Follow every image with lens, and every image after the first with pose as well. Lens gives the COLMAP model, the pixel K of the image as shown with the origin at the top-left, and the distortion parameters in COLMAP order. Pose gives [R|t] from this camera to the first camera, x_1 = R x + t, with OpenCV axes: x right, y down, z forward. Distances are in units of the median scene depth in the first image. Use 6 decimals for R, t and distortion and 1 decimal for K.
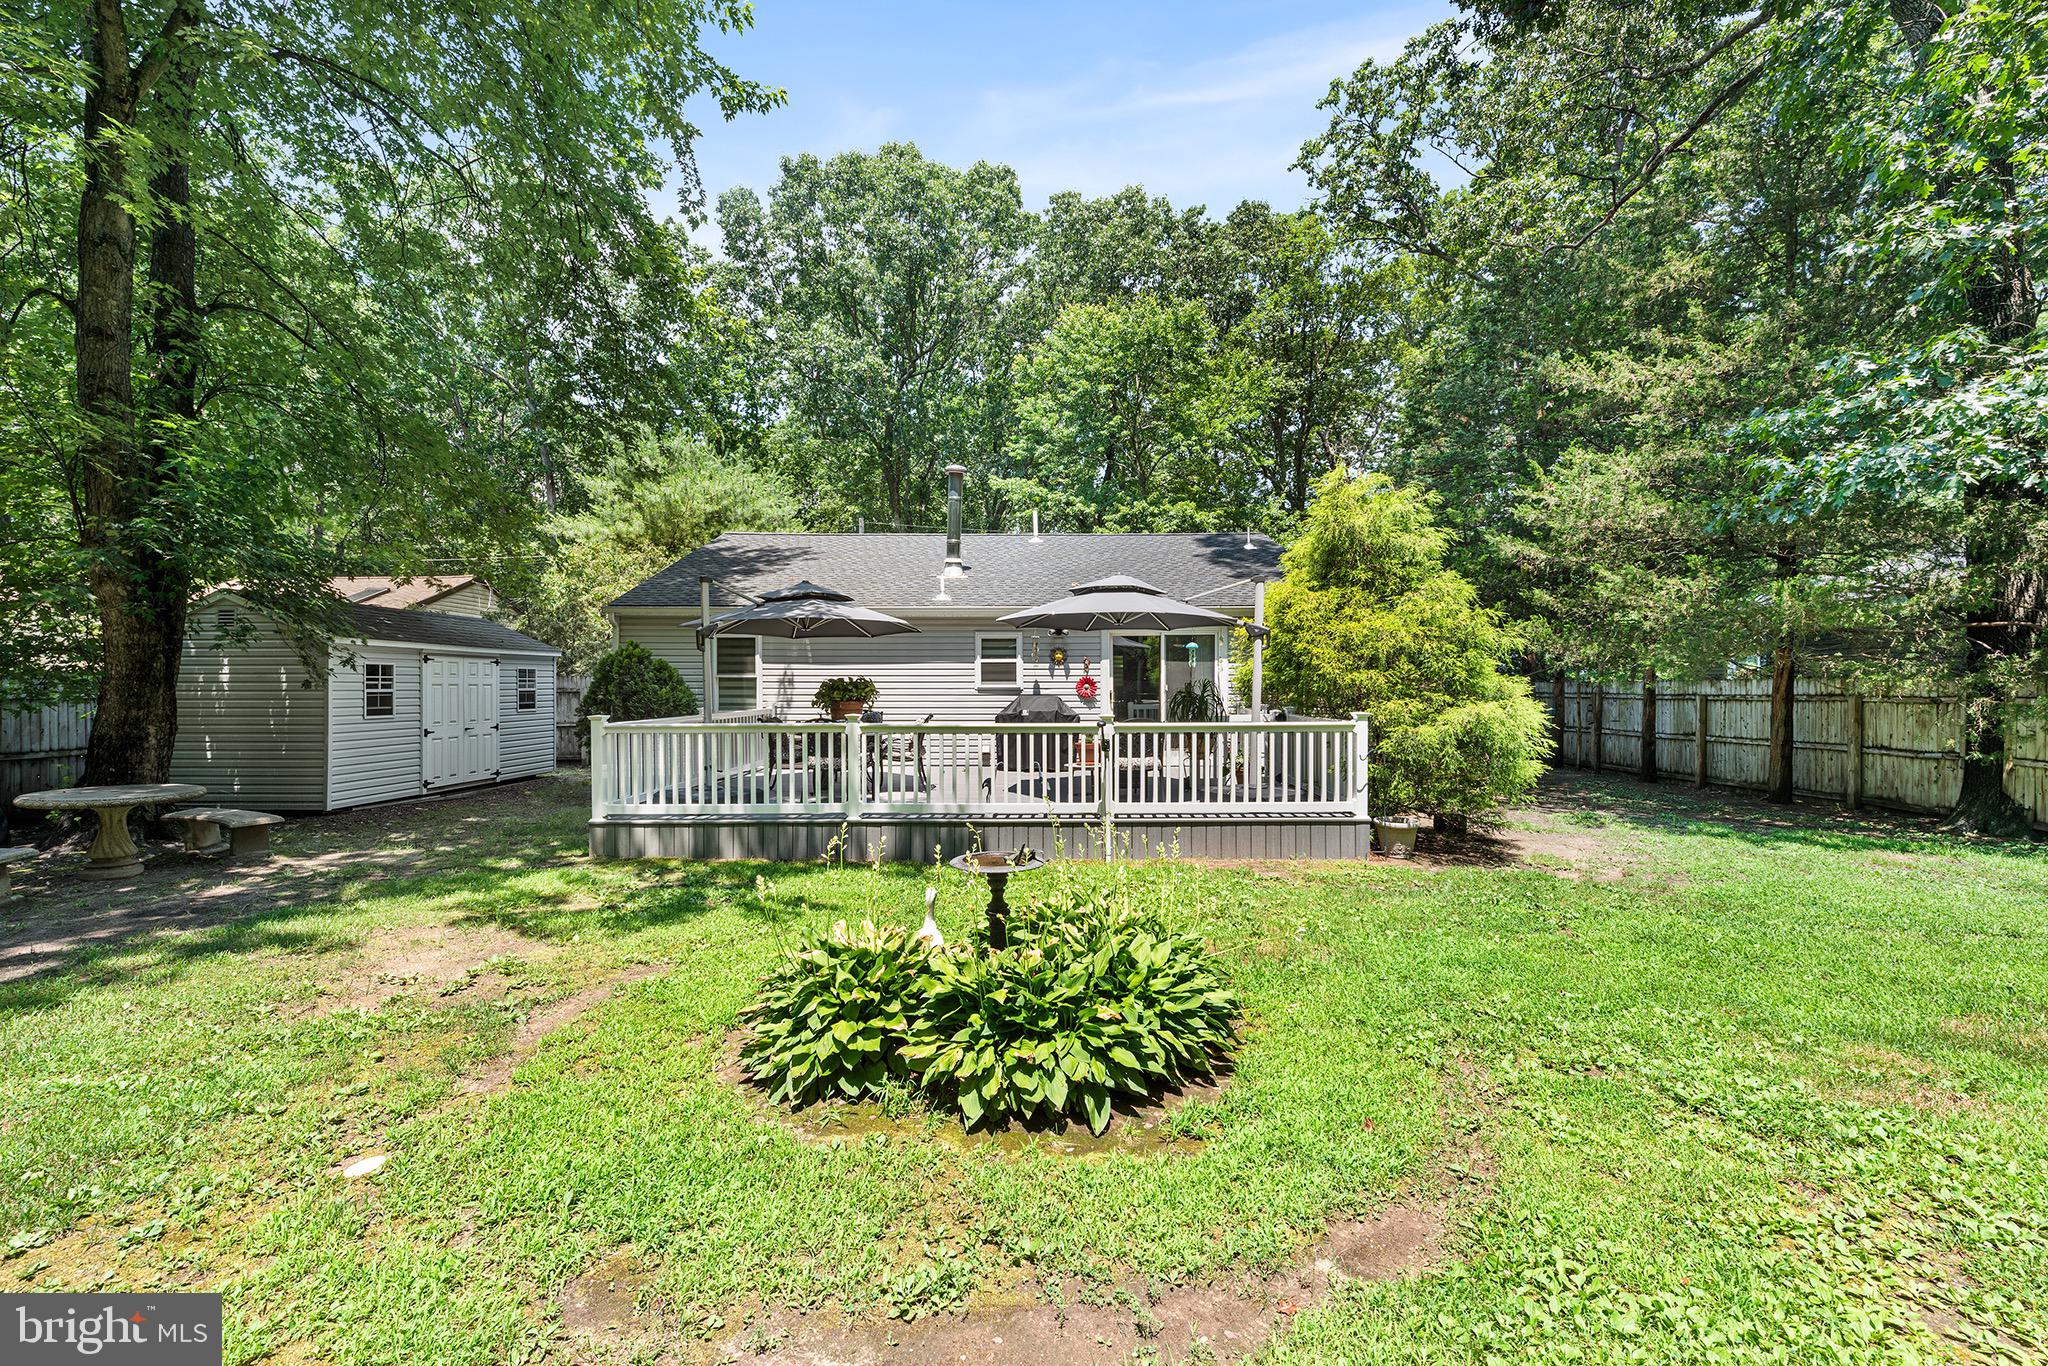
lens RADIAL K [[774.0, 0, 1024.0], [0, 774.0, 683.0], [0, 0, 1]] dist [-0.000674, -0.000142]
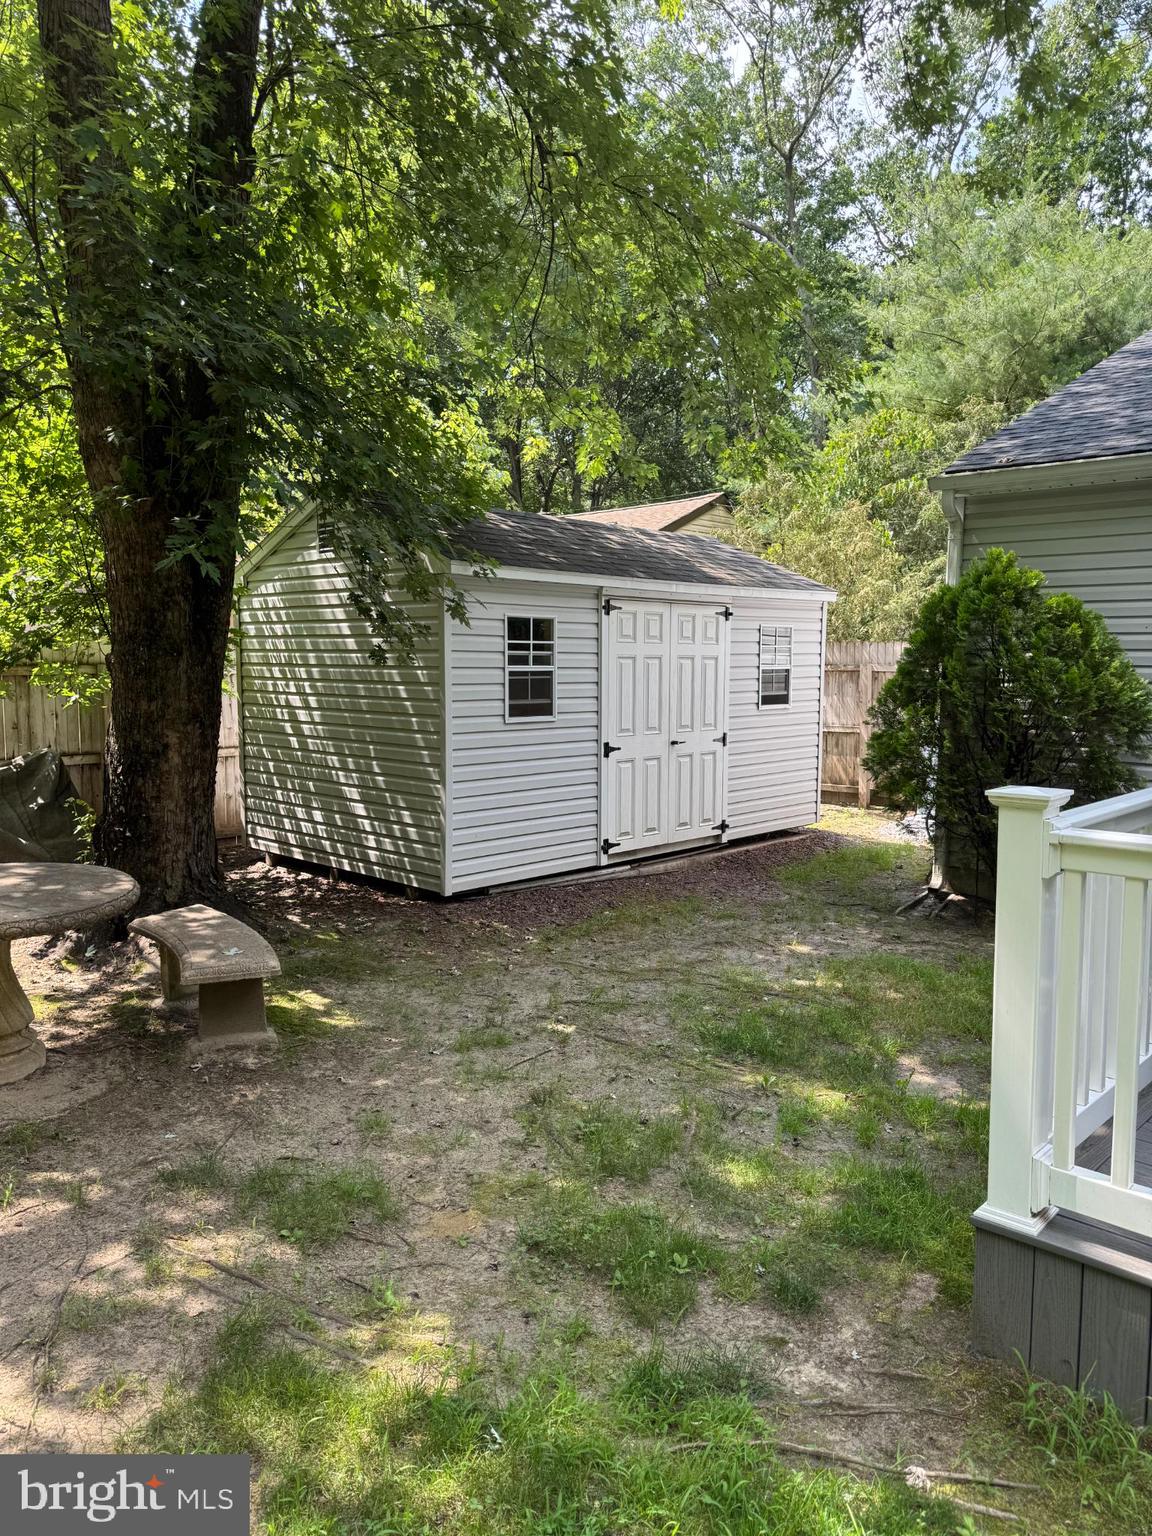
lens RADIAL K [[1044.0, 0, 566.1], [0, 1044.0, 765.0], [0, 0, 1]] dist [0.116989, -0.230060]
pose [[0.721279, 0.074484, -0.688628, -0.275712], [-0.004495, 0.994684, 0.102880, 0.001679], [0.692630, -0.071110, 0.717780, 0.426789]]
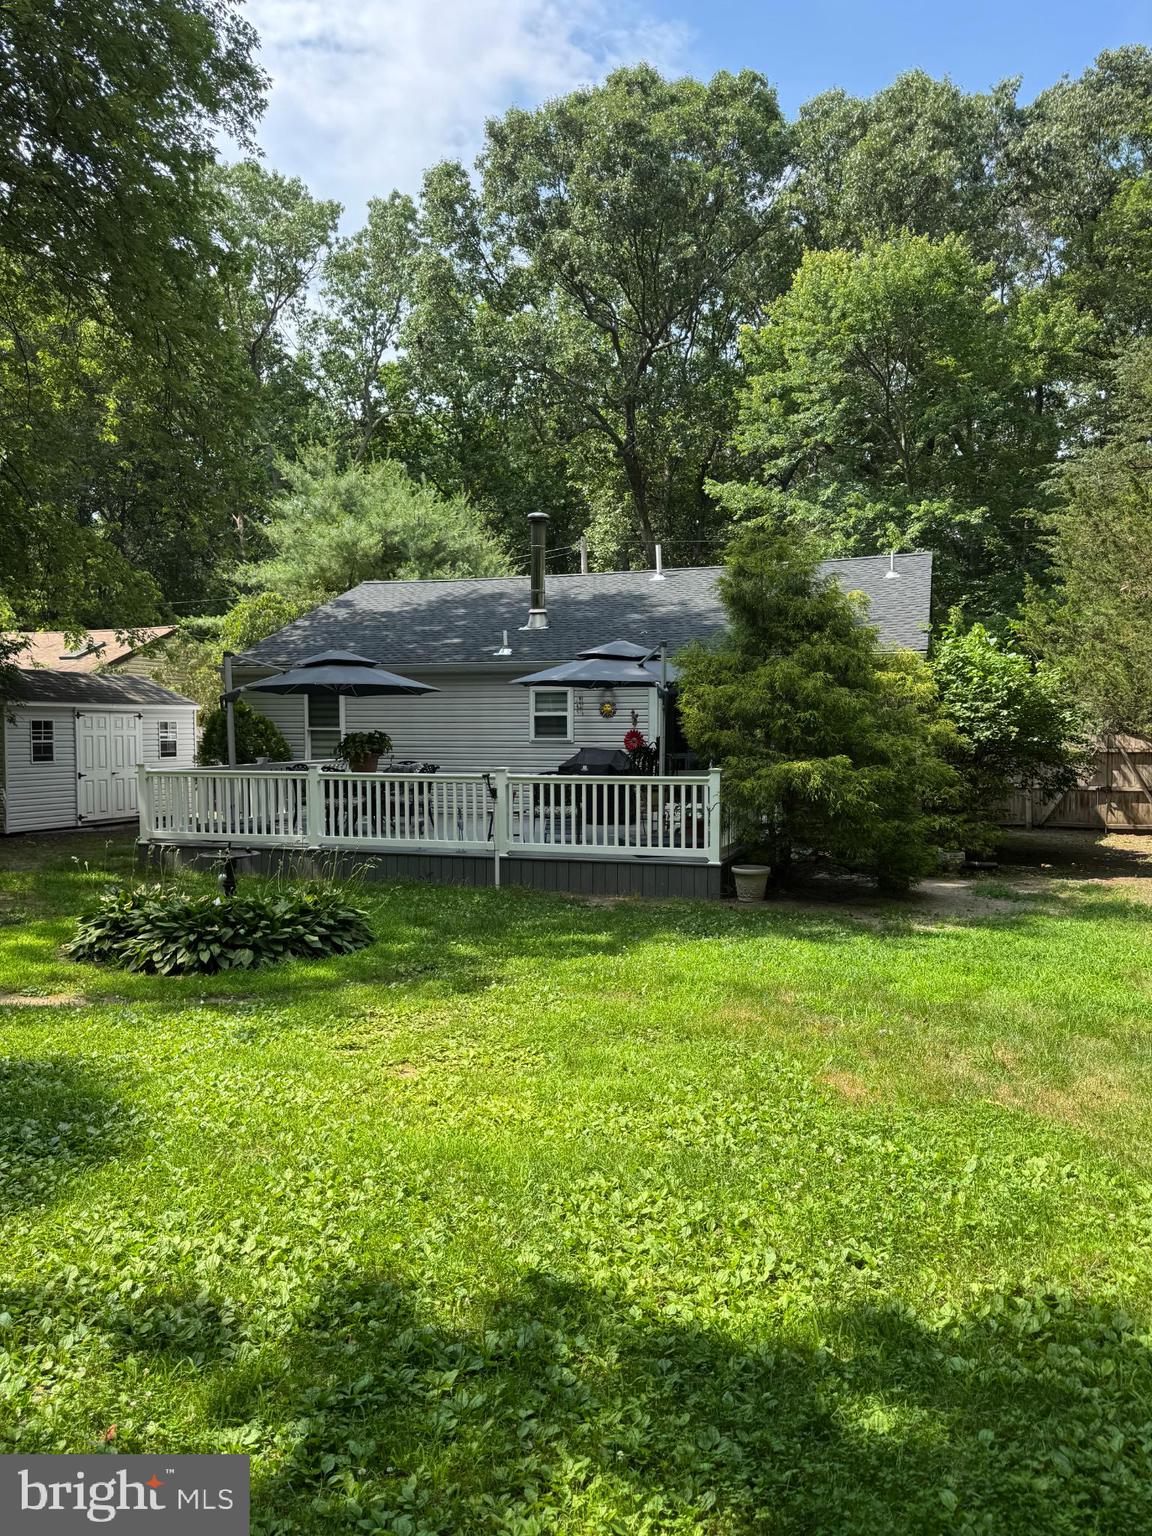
lens RADIAL K [[1044.0, 0, 566.1], [0, 1044.0, 765.0], [0, 0, 1]] dist [0.116989, -0.230060]
pose [[0.944041, 0.012302, -0.329599, 0.452962], [-0.000554, 0.999362, 0.035713, -0.011632], [0.329828, -0.033532, 0.943445, -0.291139]]
